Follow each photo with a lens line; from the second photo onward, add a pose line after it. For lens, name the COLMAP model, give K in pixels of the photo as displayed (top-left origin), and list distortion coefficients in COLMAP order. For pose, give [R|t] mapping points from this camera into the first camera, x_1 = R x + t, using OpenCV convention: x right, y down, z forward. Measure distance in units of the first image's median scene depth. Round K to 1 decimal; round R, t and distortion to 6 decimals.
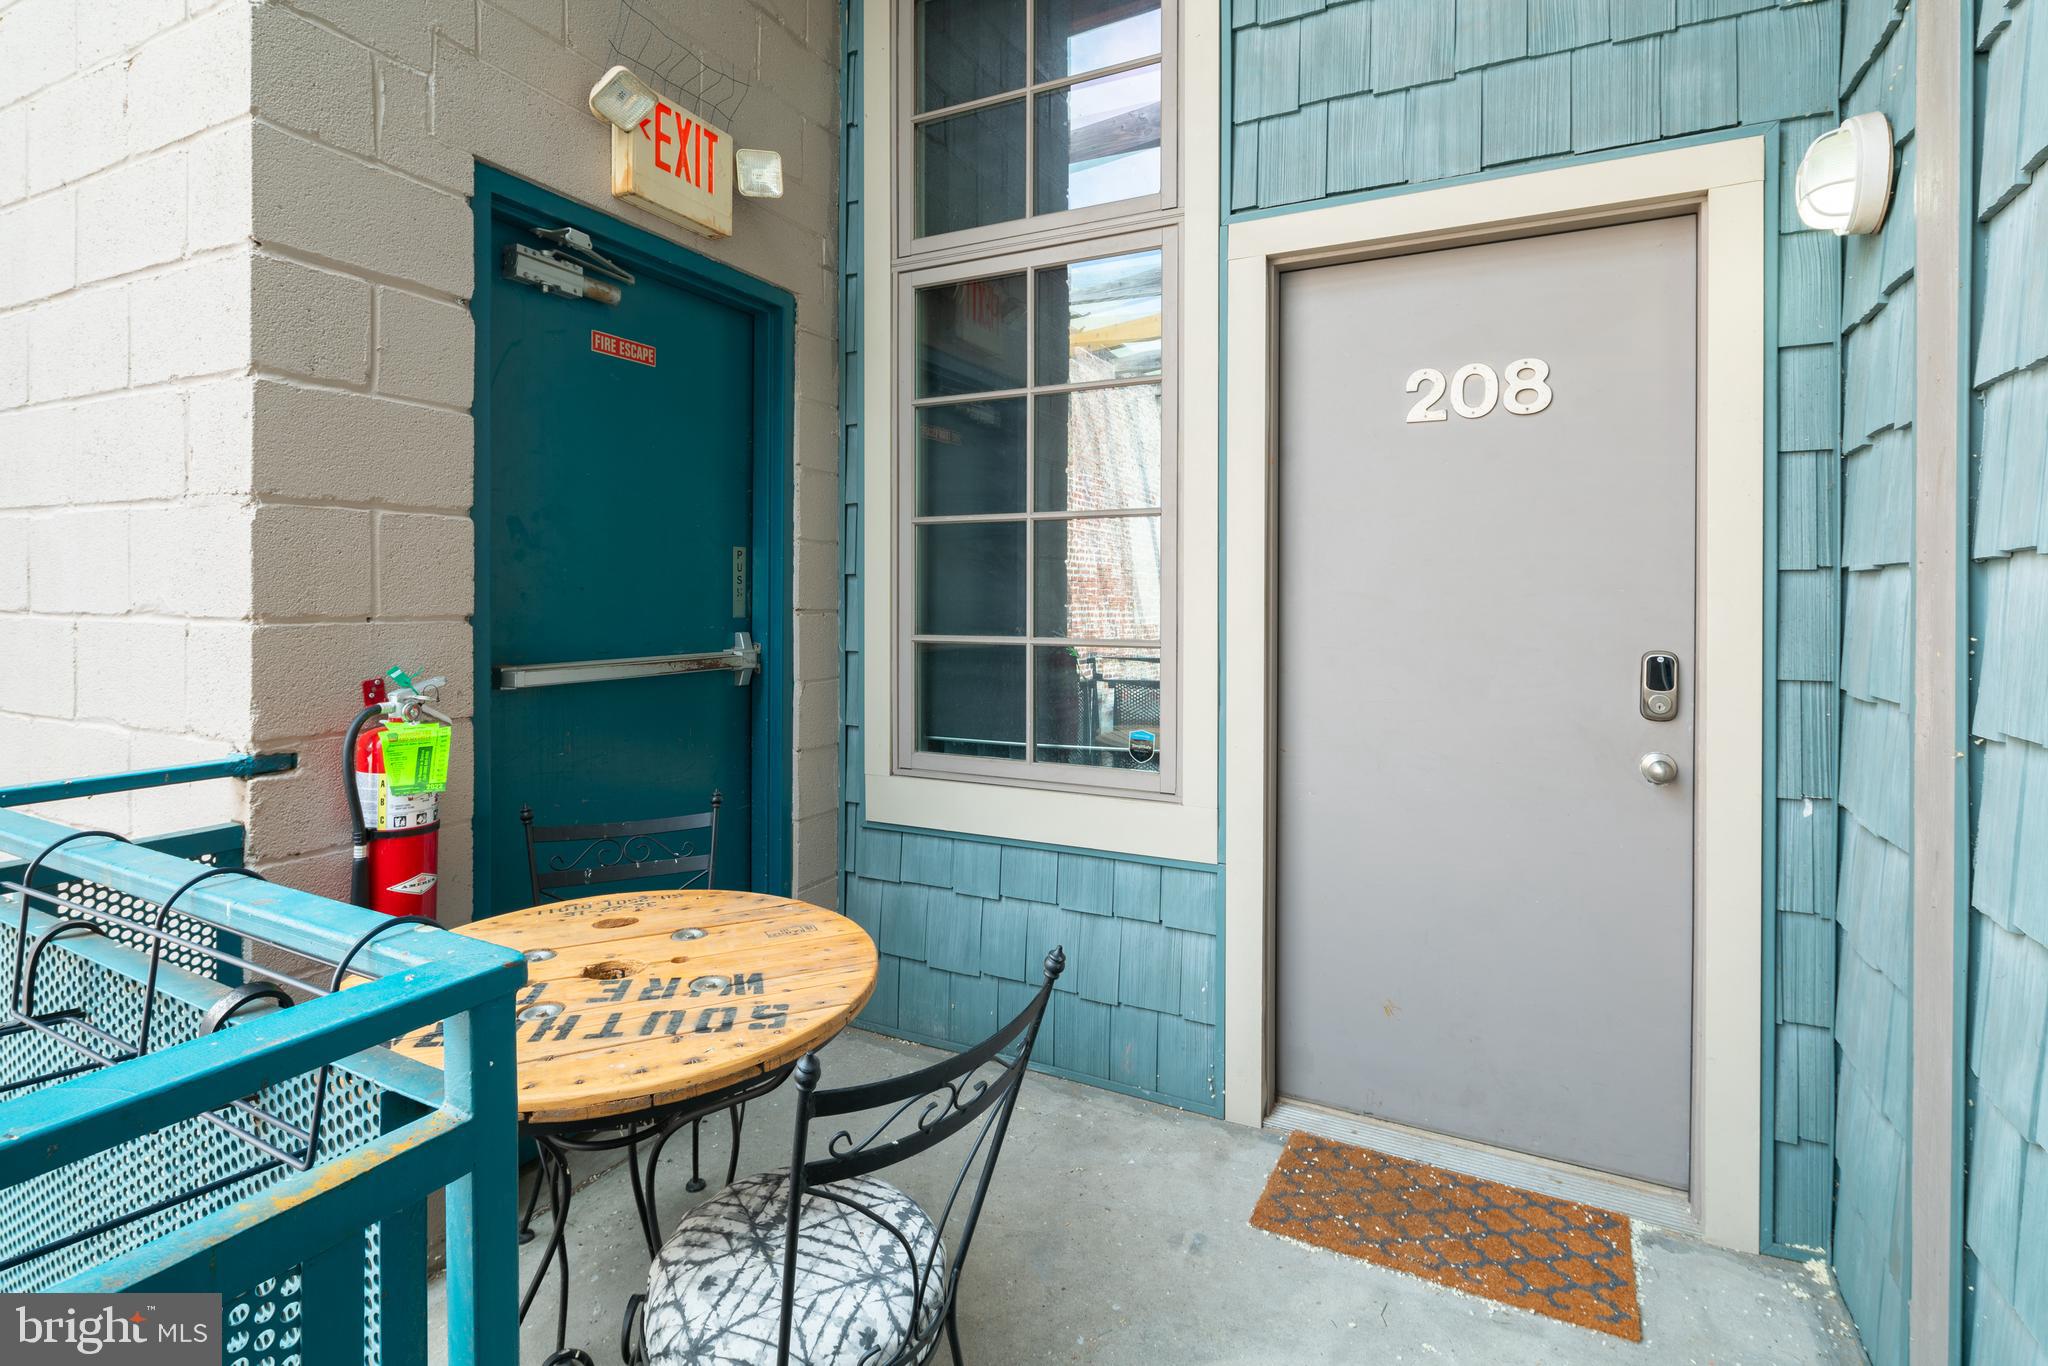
lens RADIAL K [[1004.6, 0, 1016.4], [0, 1004.6, 620.1], [0, 0, 1]] dist [0.001279, 0.000098]
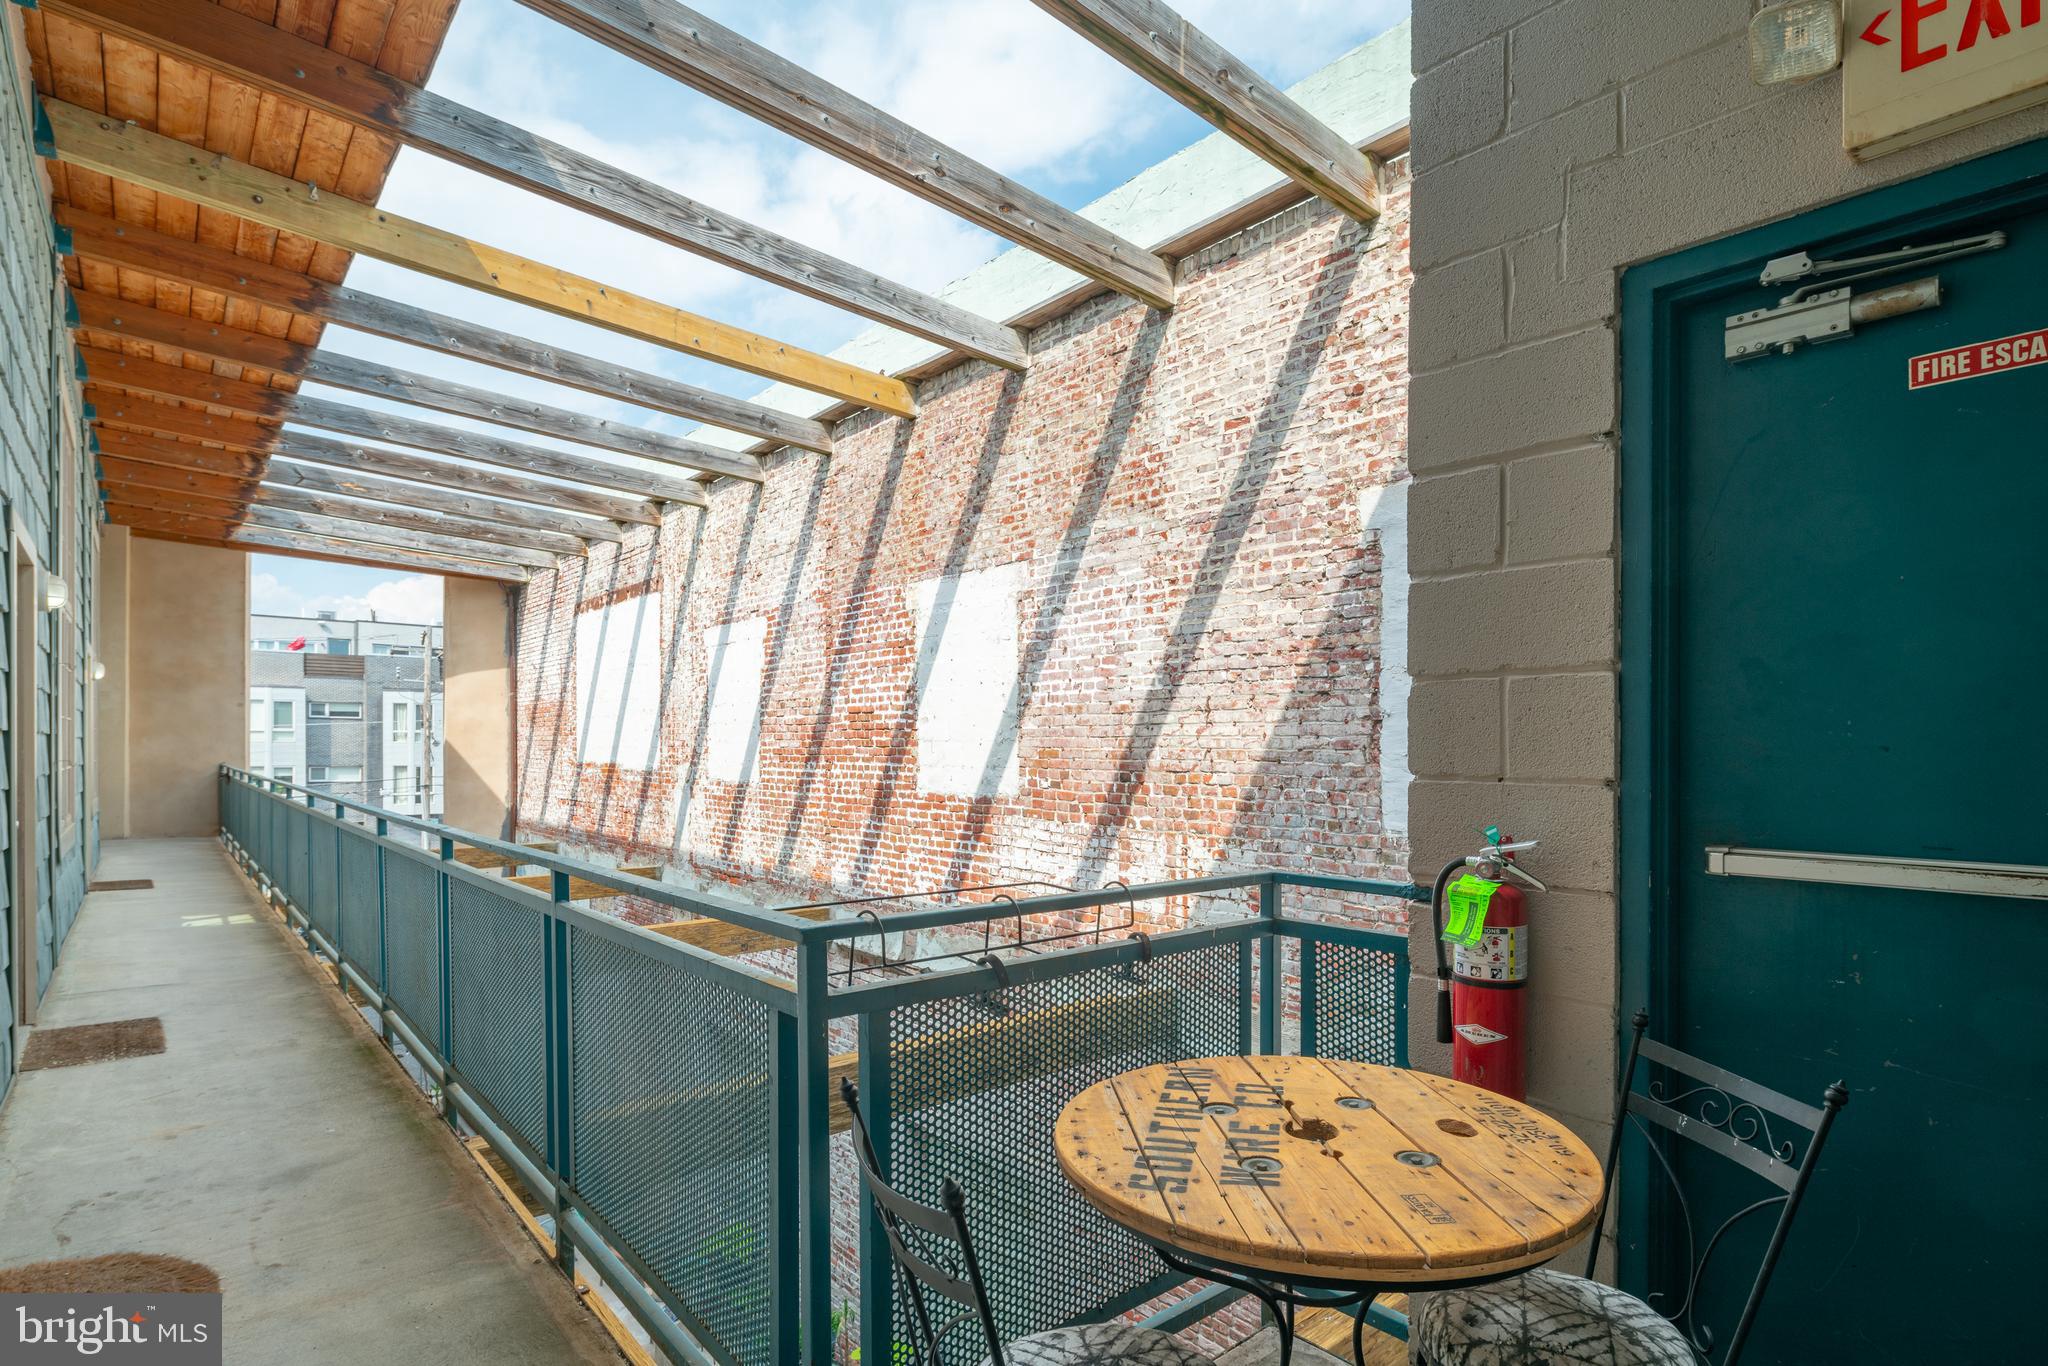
lens RADIAL K [[1014.4, 0, 1022.6], [0, 1014.4, 769.6], [0, 0, 1]] dist [0.000858, -0.000682]
pose [[-0.363864, 0.012587, -0.931367, 0.663650], [-0.026734, 0.999356, 0.023950, -0.028511], [0.931069, 0.033613, -0.363293, 1.121186]]
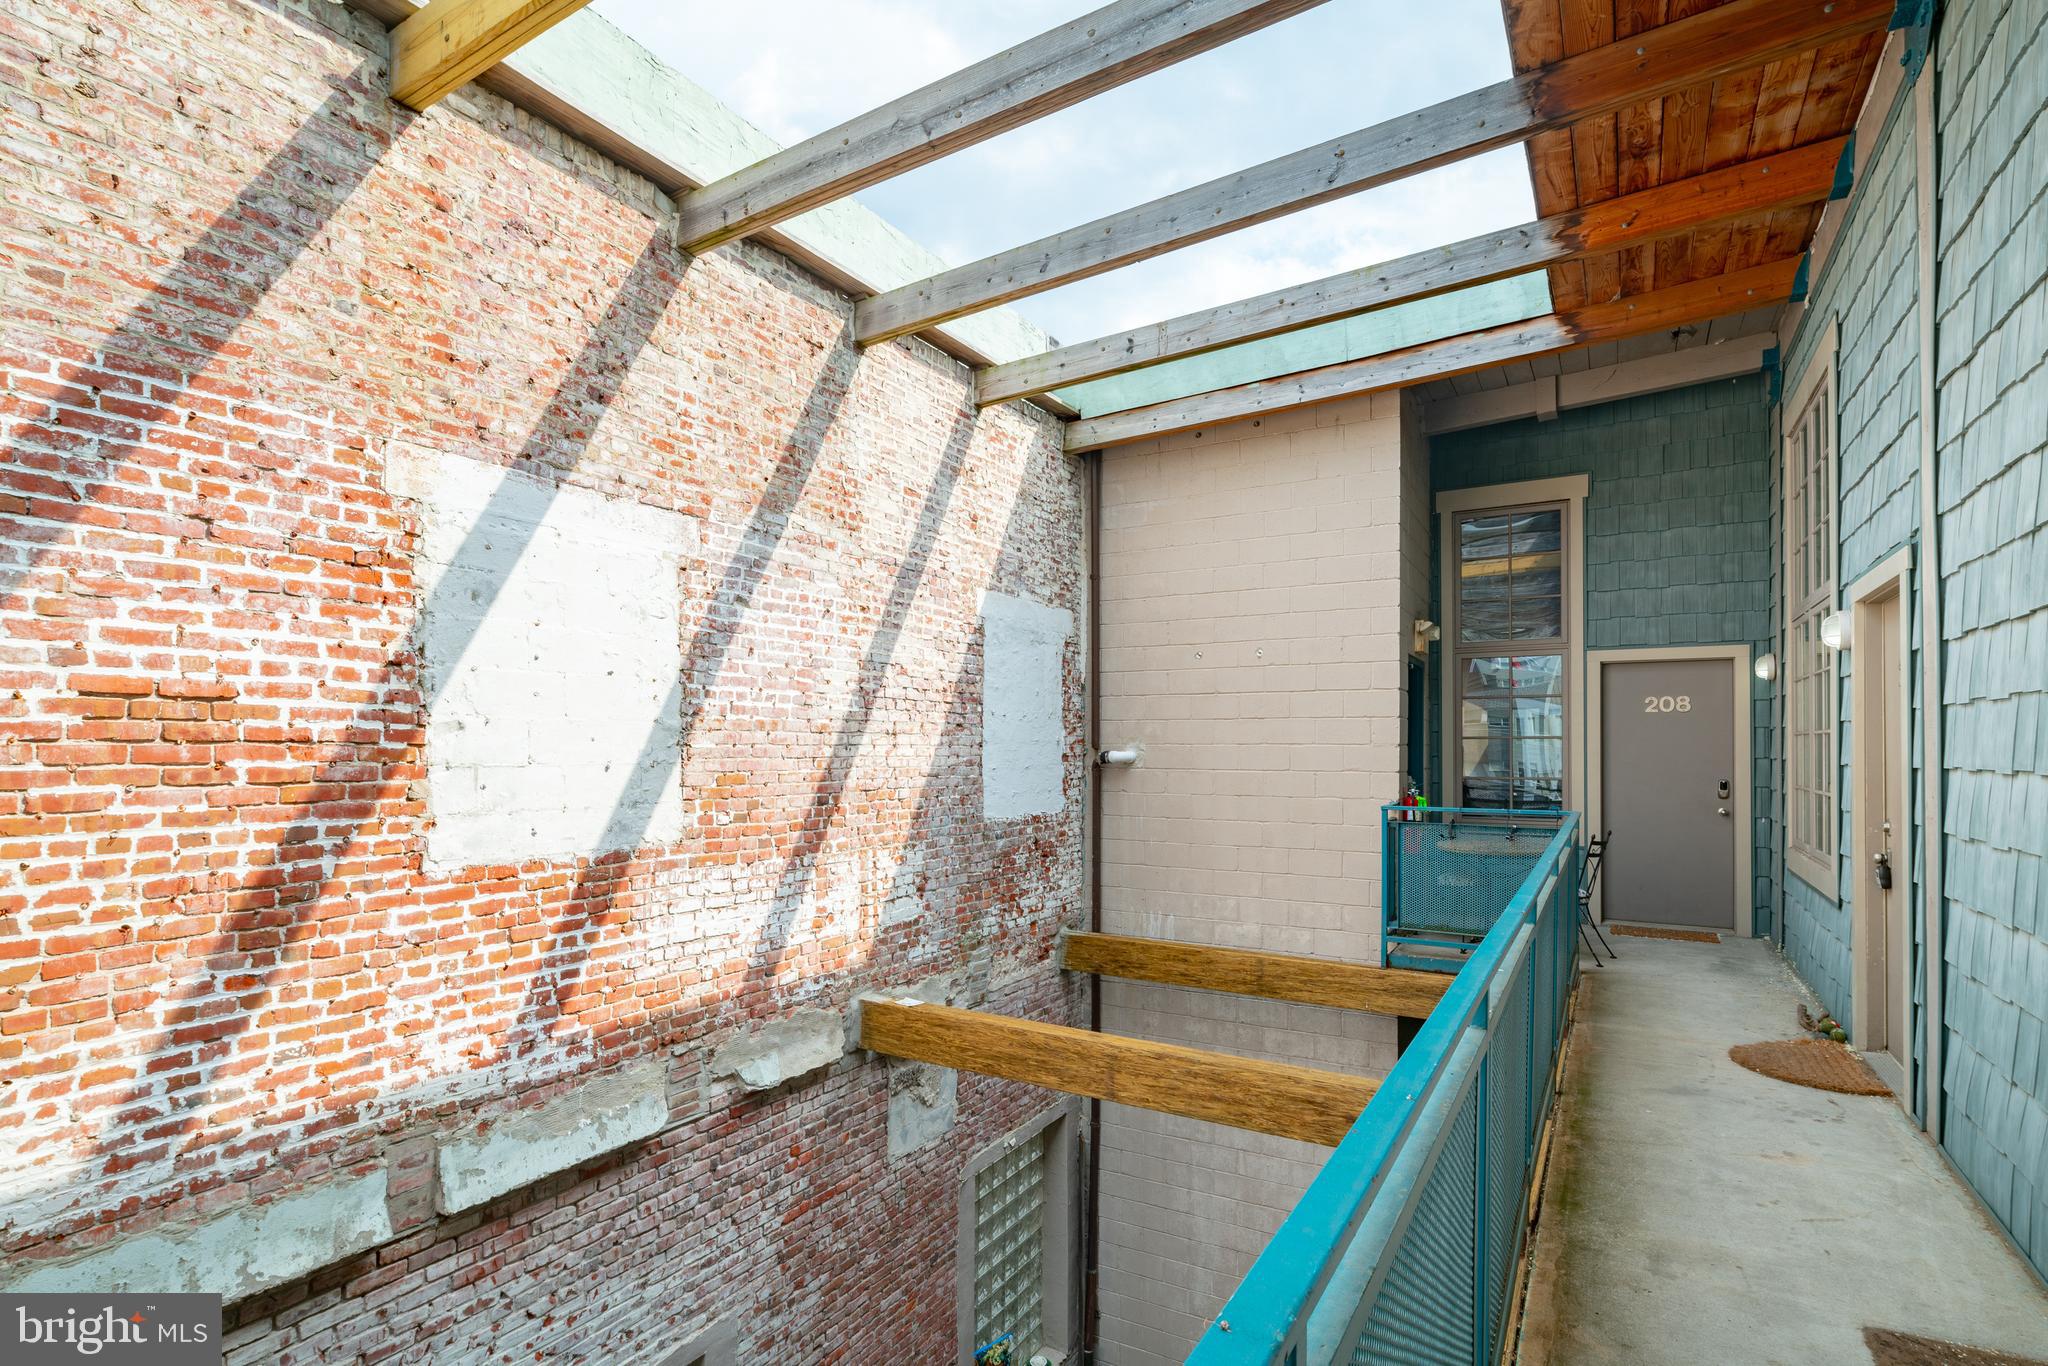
lens RADIAL K [[1014.4, 0, 1022.6], [0, 1014.4, 769.6], [0, 0, 1]] dist [0.000858, -0.000682]
pose [[0.999083, -0.009110, -0.041832, -1.432343], [0.009007, 0.999956, -0.002655, -0.016285], [0.041855, 0.002276, 0.999121, -2.283377]]
